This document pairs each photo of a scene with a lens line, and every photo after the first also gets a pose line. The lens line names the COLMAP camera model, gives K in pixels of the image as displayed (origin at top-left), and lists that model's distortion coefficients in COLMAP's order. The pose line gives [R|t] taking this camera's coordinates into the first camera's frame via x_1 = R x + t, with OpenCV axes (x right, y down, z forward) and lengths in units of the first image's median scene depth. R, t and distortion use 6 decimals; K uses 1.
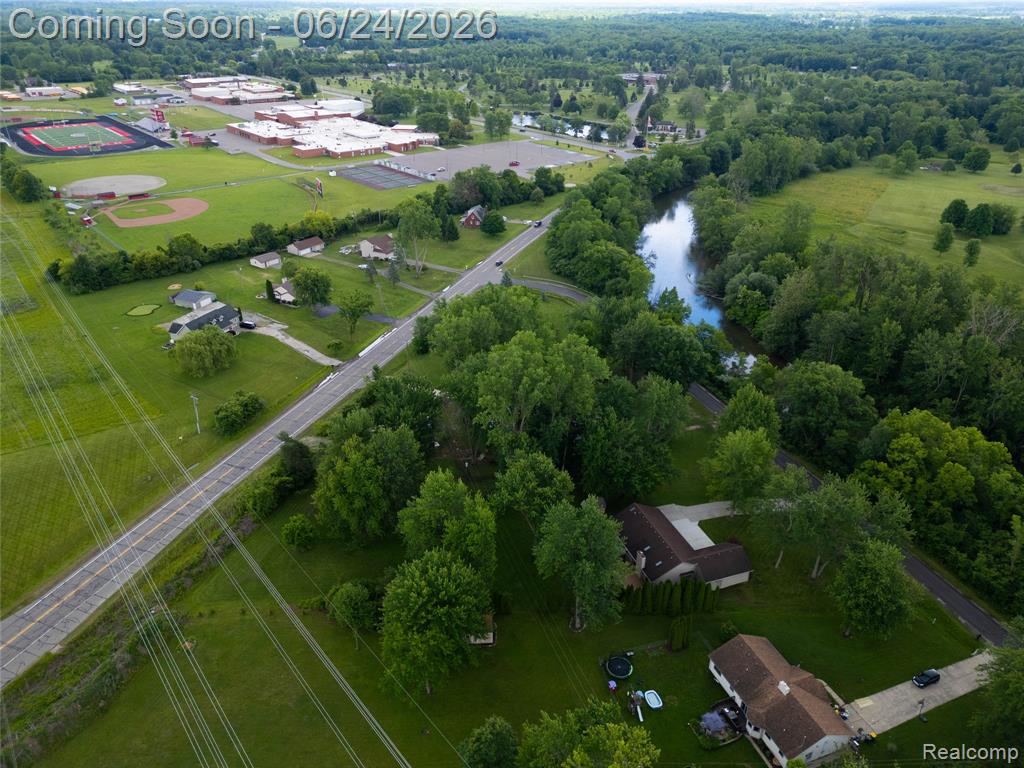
lens RADIAL K [[714.5, 0, 508.5], [0, 714.5, 381.7], [0, 0, 1]] dist [0.069193, -0.063333]
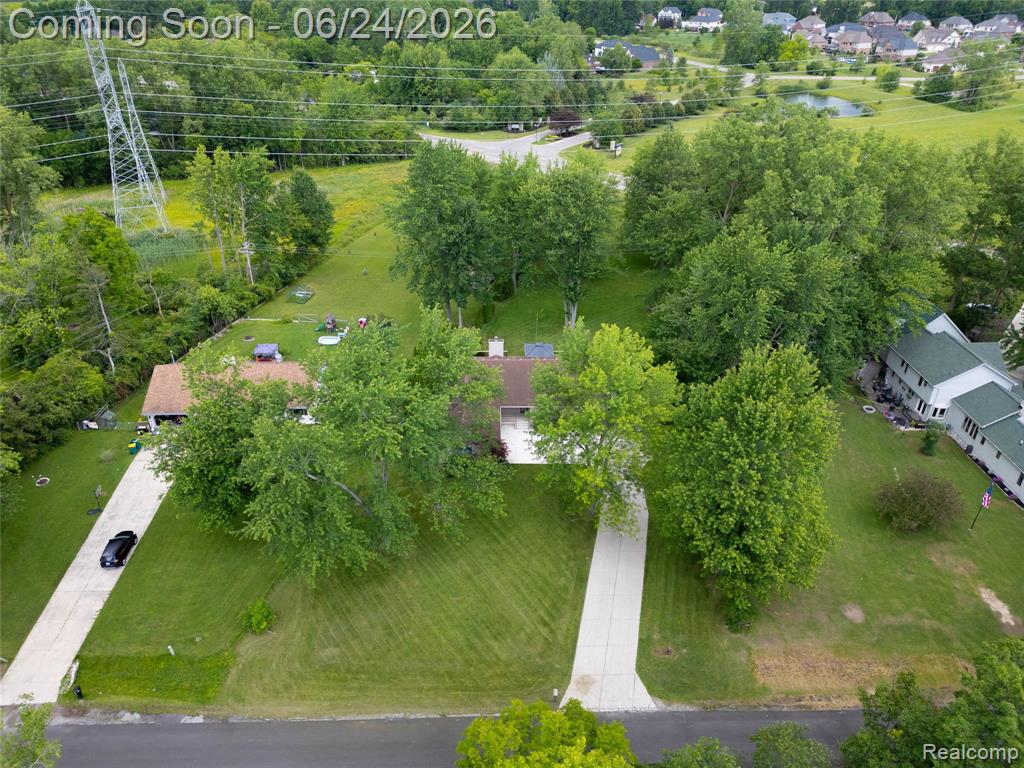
lens RADIAL K [[714.5, 0, 510.2], [0, 714.5, 384.4], [0, 0, 1]] dist [0.069193, -0.063333]
pose [[-0.313527, 0.481547, -0.818421, 0.544784], [-0.455429, 0.680025, 0.574587, -0.097466], [0.833238, 0.552881, 0.006104, 0.726091]]
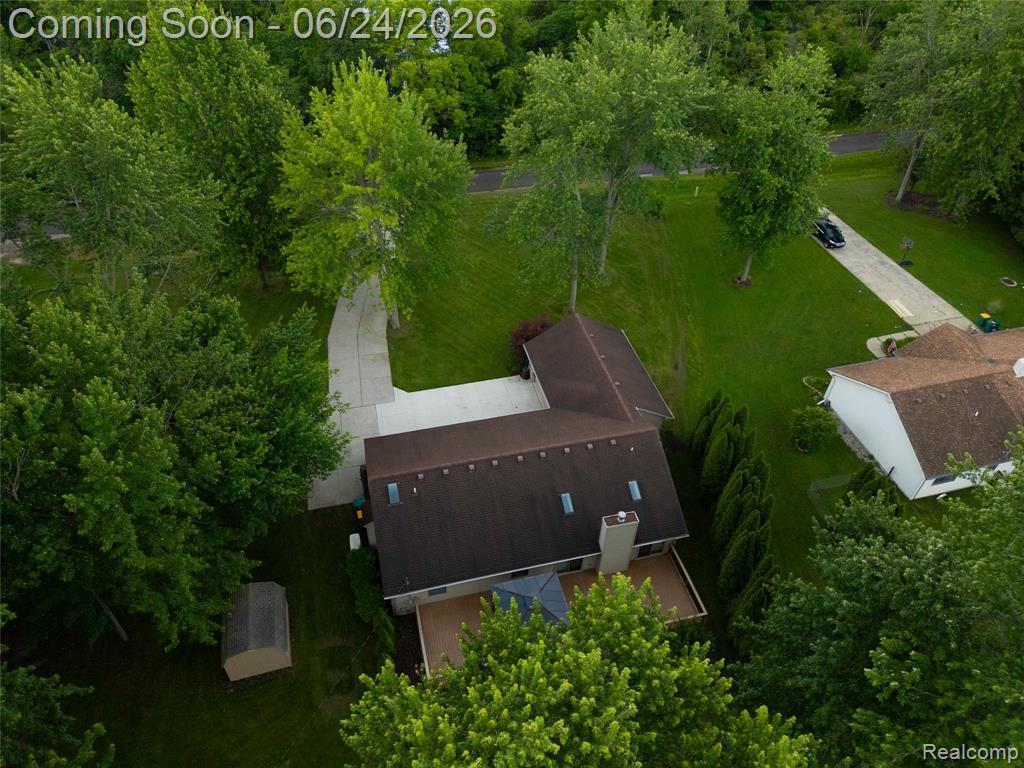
lens RADIAL K [[714.5, 0, 512.2], [0, 714.5, 383.7], [0, 0, 1]] dist [0.069193, -0.063333]
pose [[0.088153, -0.685005, 0.723186, -0.001162], [0.449444, 0.675262, 0.584826, 0.000124], [-0.888948, 0.273477, 0.367397, 0.642690]]
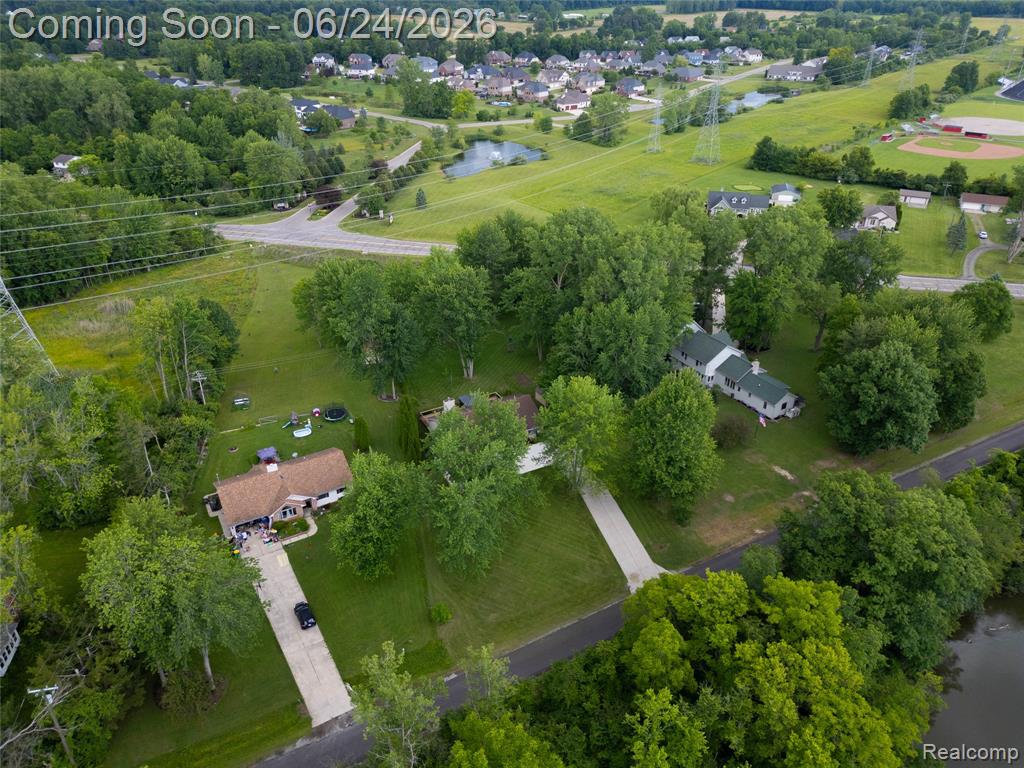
lens RADIAL K [[714.5, 0, 509.7], [0, 714.5, 382.4], [0, 0, 1]] dist [0.069193, -0.063333]
pose [[0.163909, 0.484829, -0.859112, 0.720733], [-0.466786, 0.805341, 0.365426, -0.122684], [0.869048, 0.341125, 0.358315, 0.503682]]
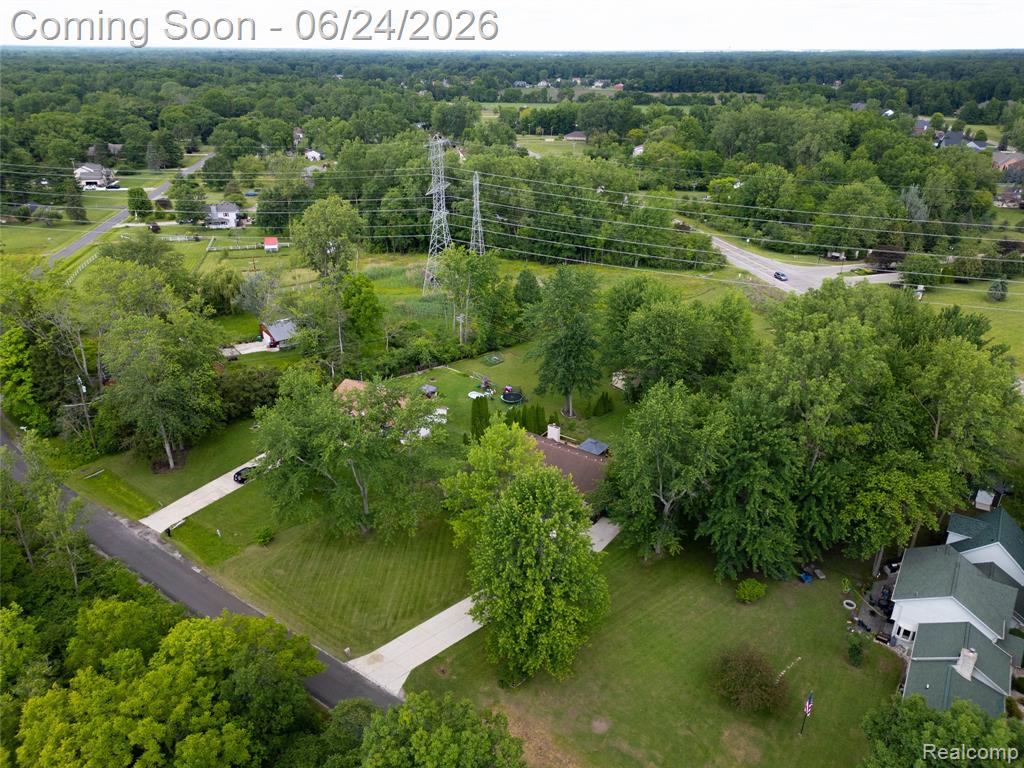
lens RADIAL K [[714.5, 0, 509.6], [0, 714.5, 385.6], [0, 0, 1]] dist [0.069193, -0.063333]
pose [[-0.817386, 0.237257, -0.524966, 0.468557], [-0.276874, 0.637324, 0.719138, -0.275303], [0.505194, 0.733163, -0.455249, 0.933467]]
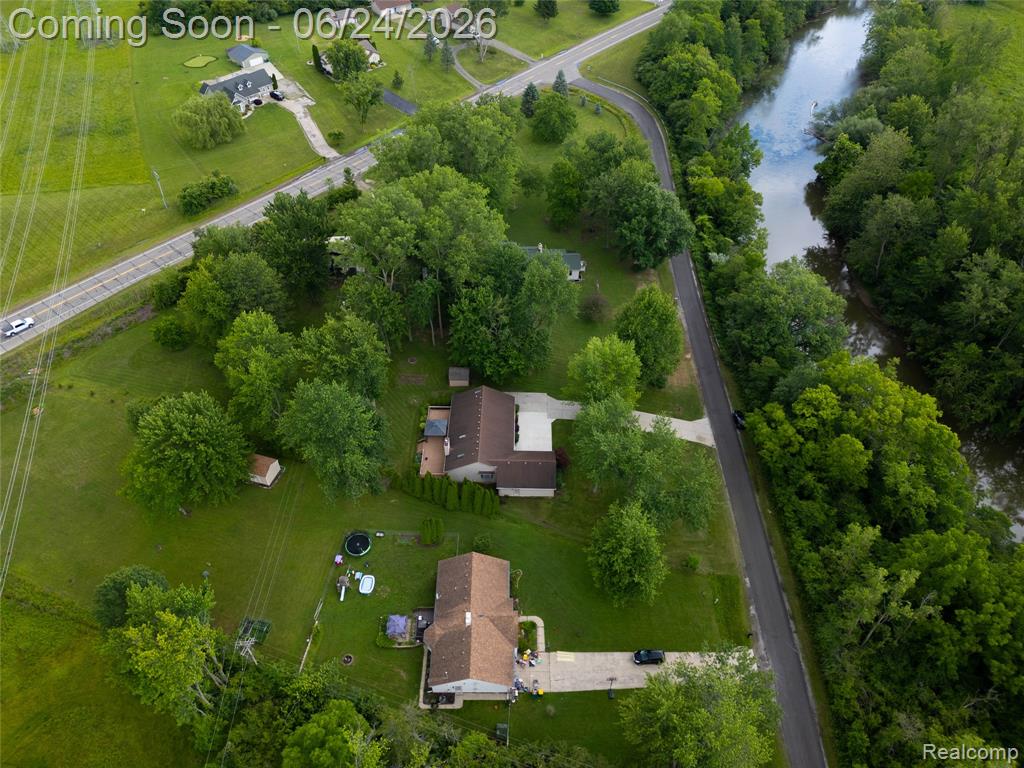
lens RADIAL K [[714.5, 0, 508.9], [0, 714.5, 383.5], [0, 0, 1]] dist [0.069193, -0.063333]
pose [[0.936776, 0.249480, -0.245379, 0.334454], [-0.162228, 0.930937, 0.327167, -0.108968], [0.310054, -0.266675, 0.912552, 0.129754]]
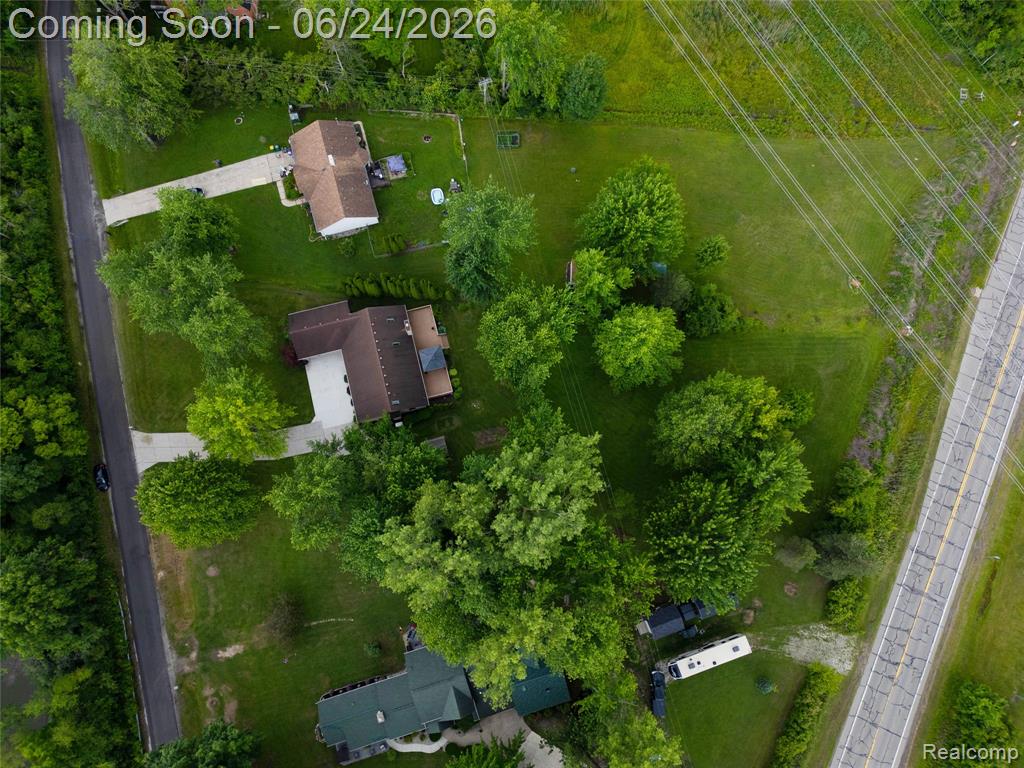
lens RADIAL K [[714.5, 0, 507.4], [0, 714.5, 372.4], [0, 0, 1]] dist [0.069193, -0.063333]
pose [[-0.996635, -0.081858, -0.004222, 0.040214], [0.018143, -0.270534, 0.962540, -0.454641], [-0.079934, 0.959224, 0.271109, 0.564016]]
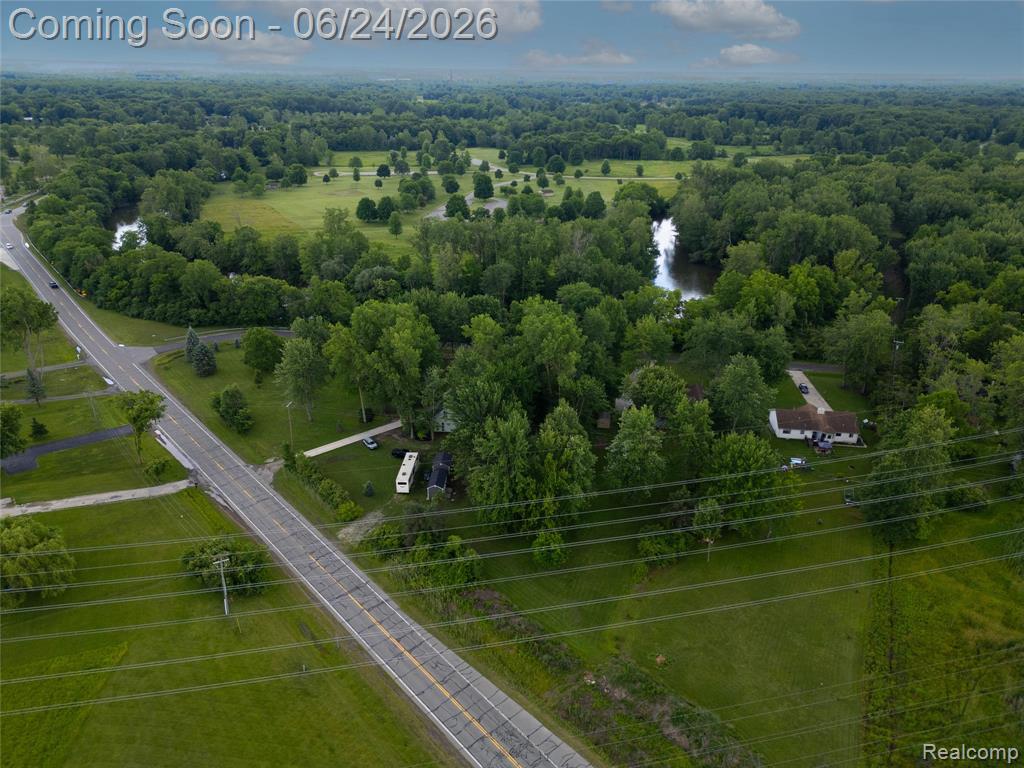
lens RADIAL K [[714.5, 0, 509.9], [0, 714.5, 387.6], [0, 0, 1]] dist [0.069193, -0.063333]
pose [[0.459168, -0.359891, 0.812184, -0.739672], [0.407251, 0.897808, 0.167593, -0.115905], [-0.789501, 0.253810, 0.558811, 0.352799]]
